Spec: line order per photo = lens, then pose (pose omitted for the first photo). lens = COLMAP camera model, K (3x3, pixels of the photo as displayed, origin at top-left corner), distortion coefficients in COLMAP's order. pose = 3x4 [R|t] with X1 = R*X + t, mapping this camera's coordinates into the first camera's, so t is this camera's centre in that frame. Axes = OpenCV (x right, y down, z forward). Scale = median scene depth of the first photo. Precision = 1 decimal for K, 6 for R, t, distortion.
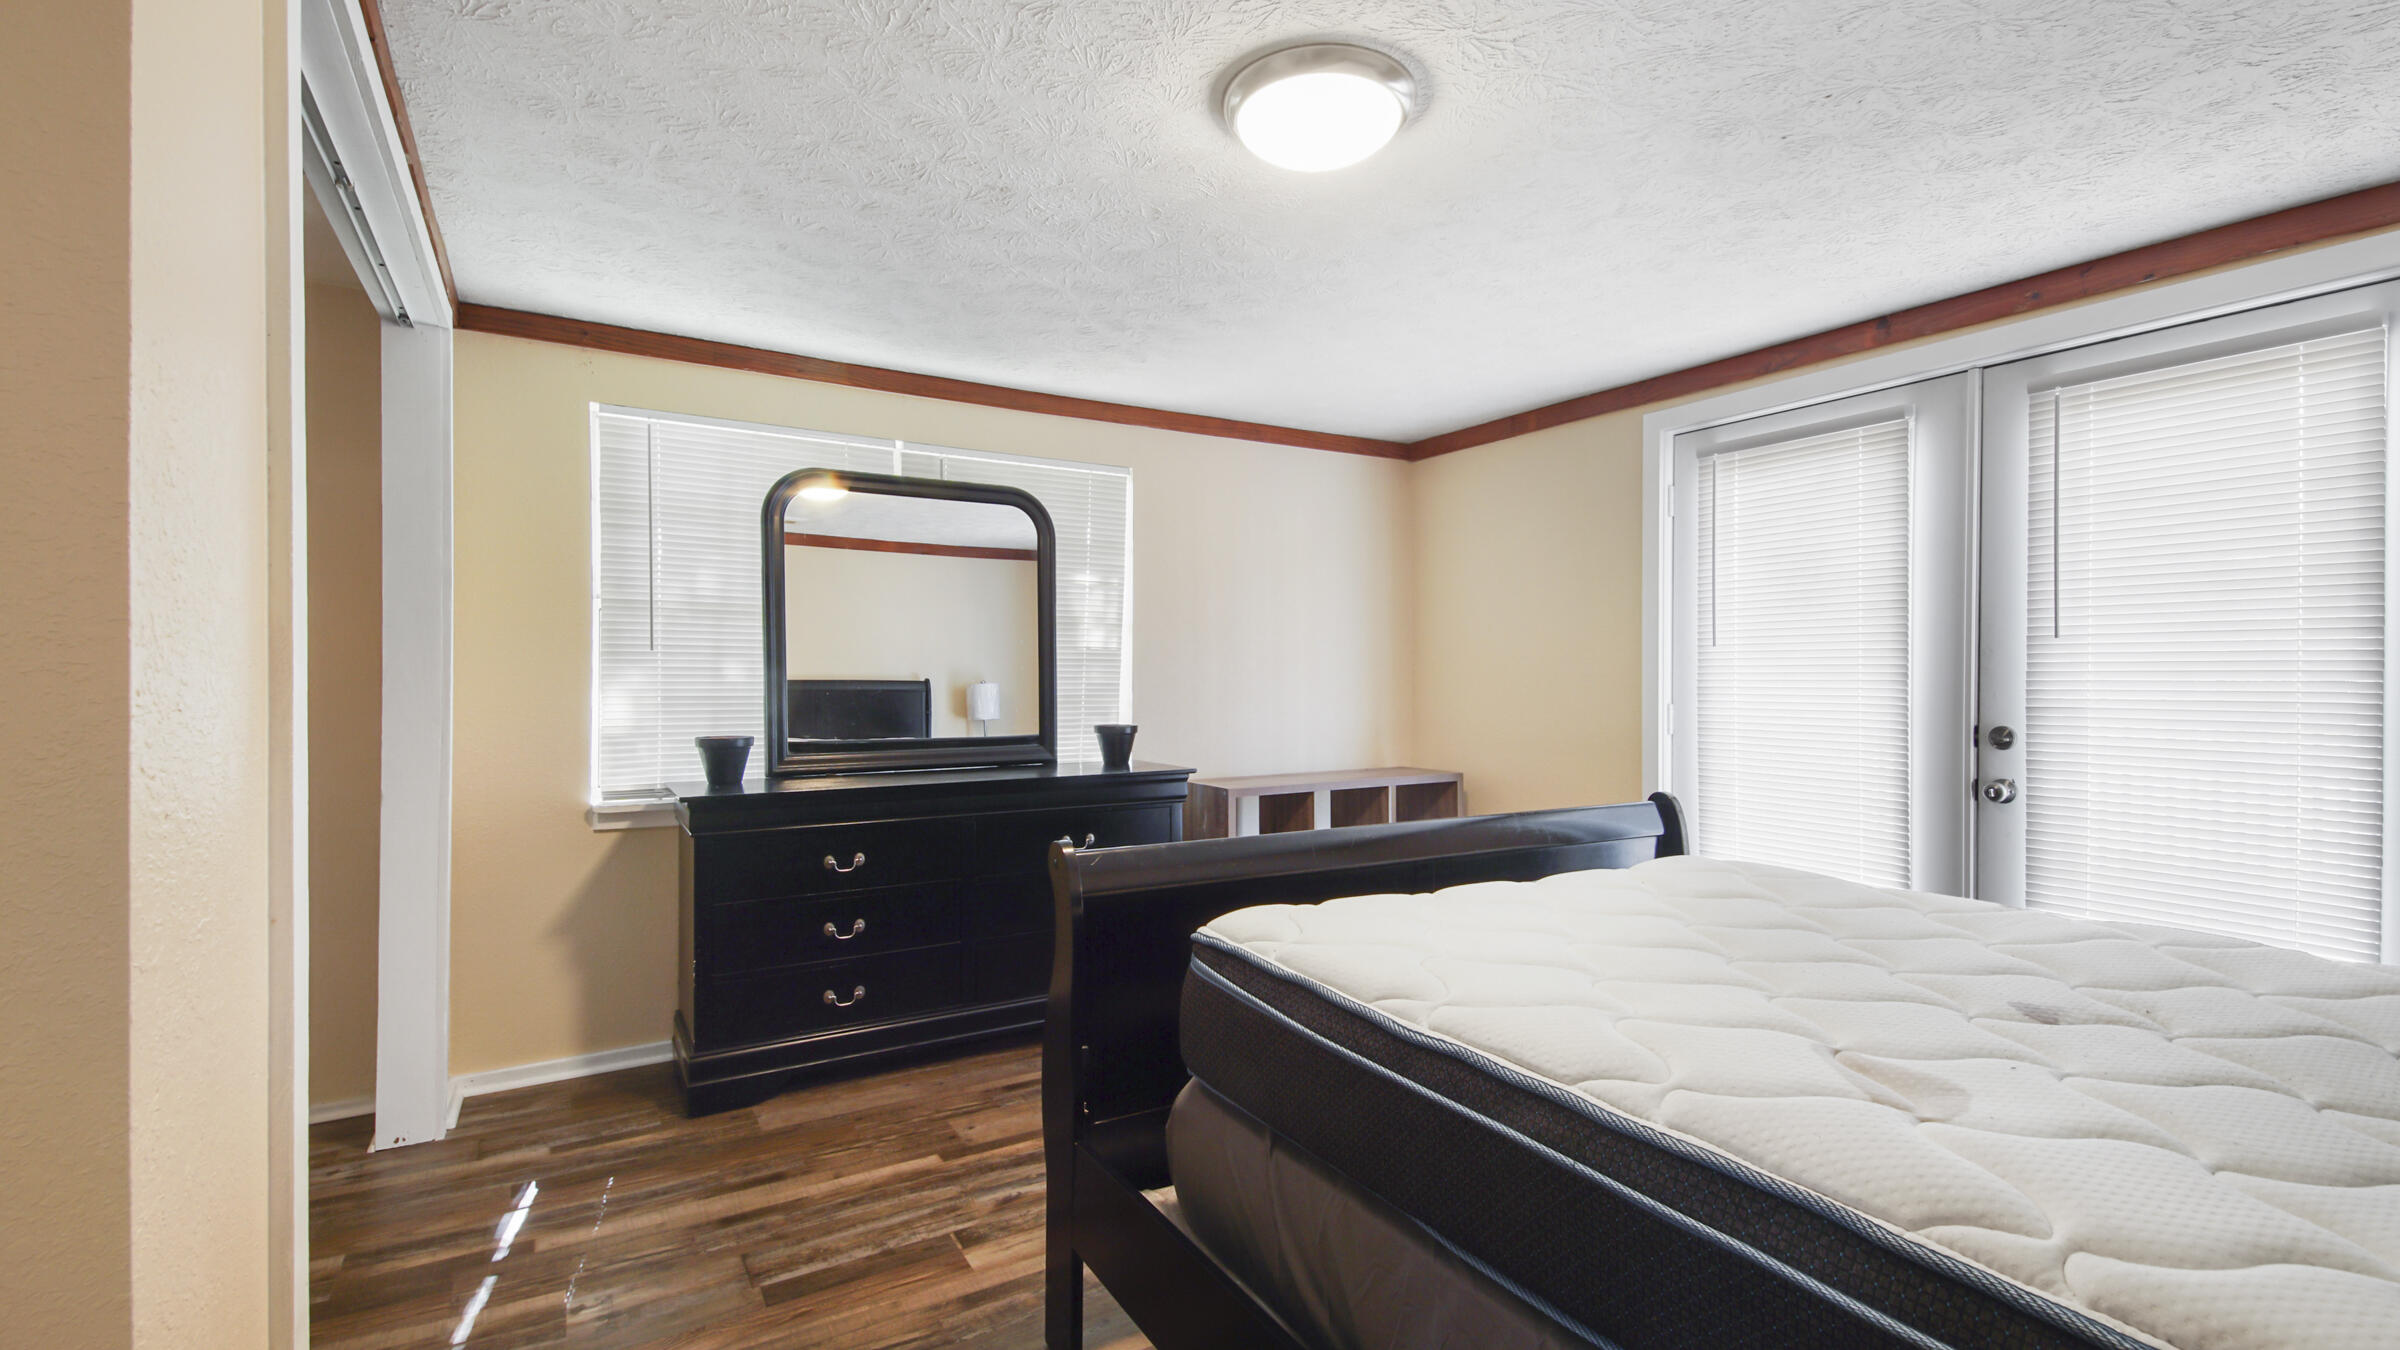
lens RADIAL K [[1028.5, 0, 1189.1], [0, 1028.5, 699.4], [0, 0, 1]] dist [0.045481, -0.022039]
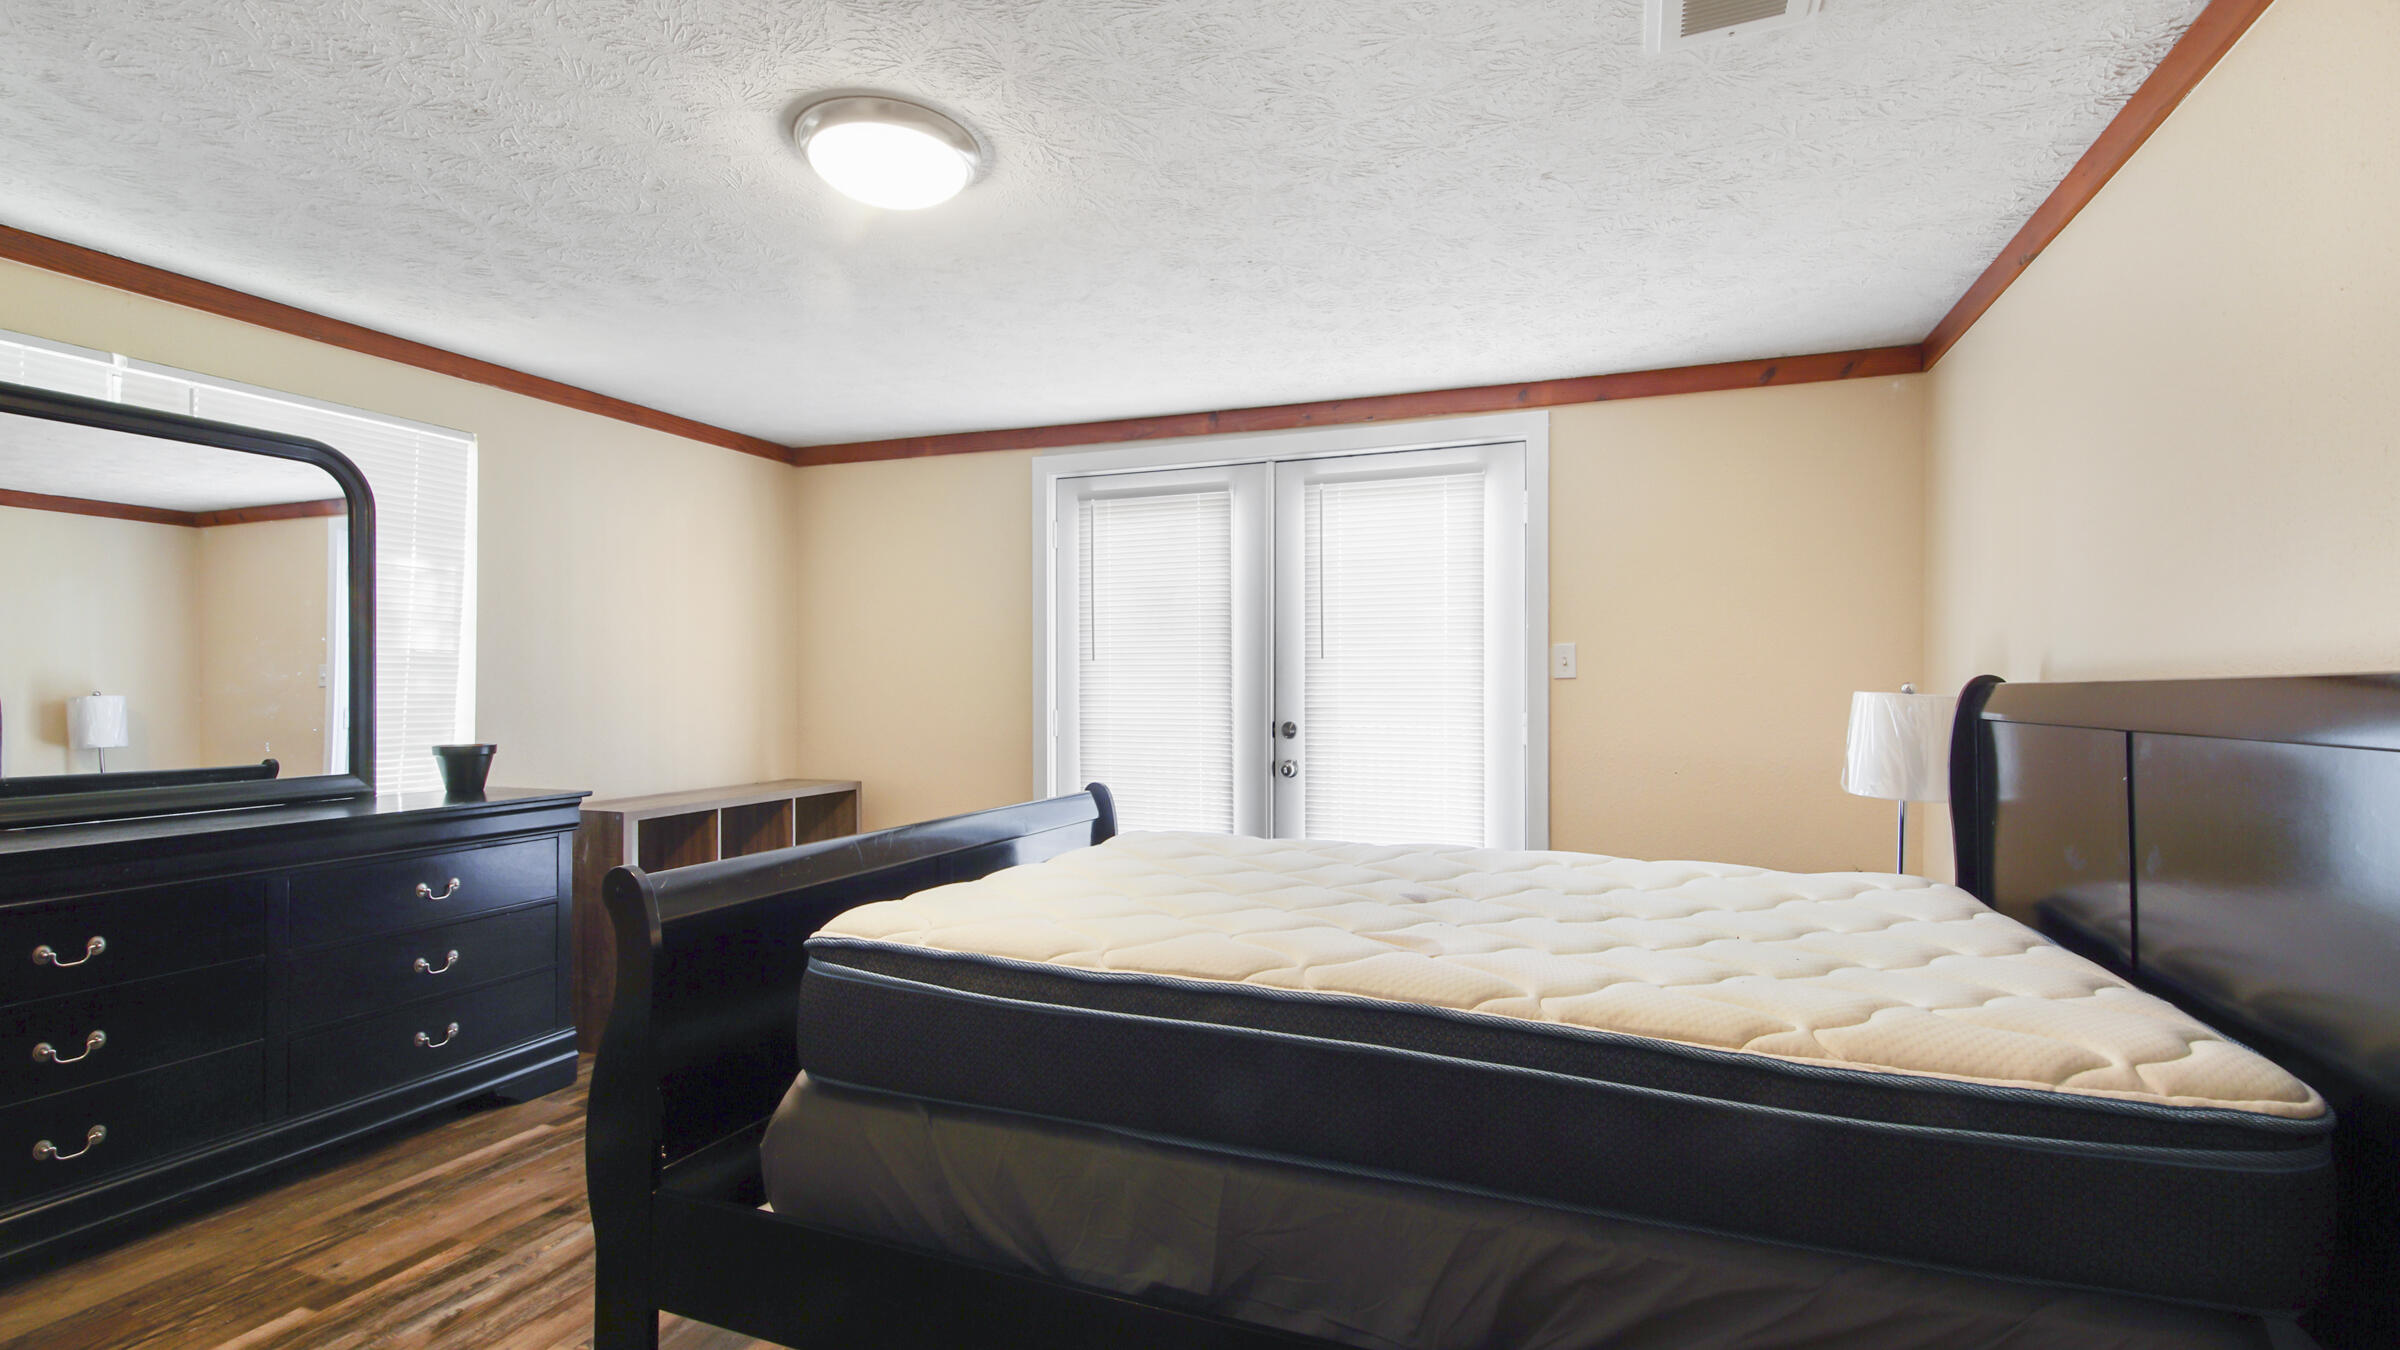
lens RADIAL K [[1028.5, 0, 1189.1], [0, 1028.5, 699.4], [0, 0, 1]] dist [0.045481, -0.022039]
pose [[0.805052, -0.008061, 0.593149, -0.144659], [0.013930, 0.999889, -0.005318, 0.001404], [-0.593041, 0.012544, 0.805075, -0.018662]]
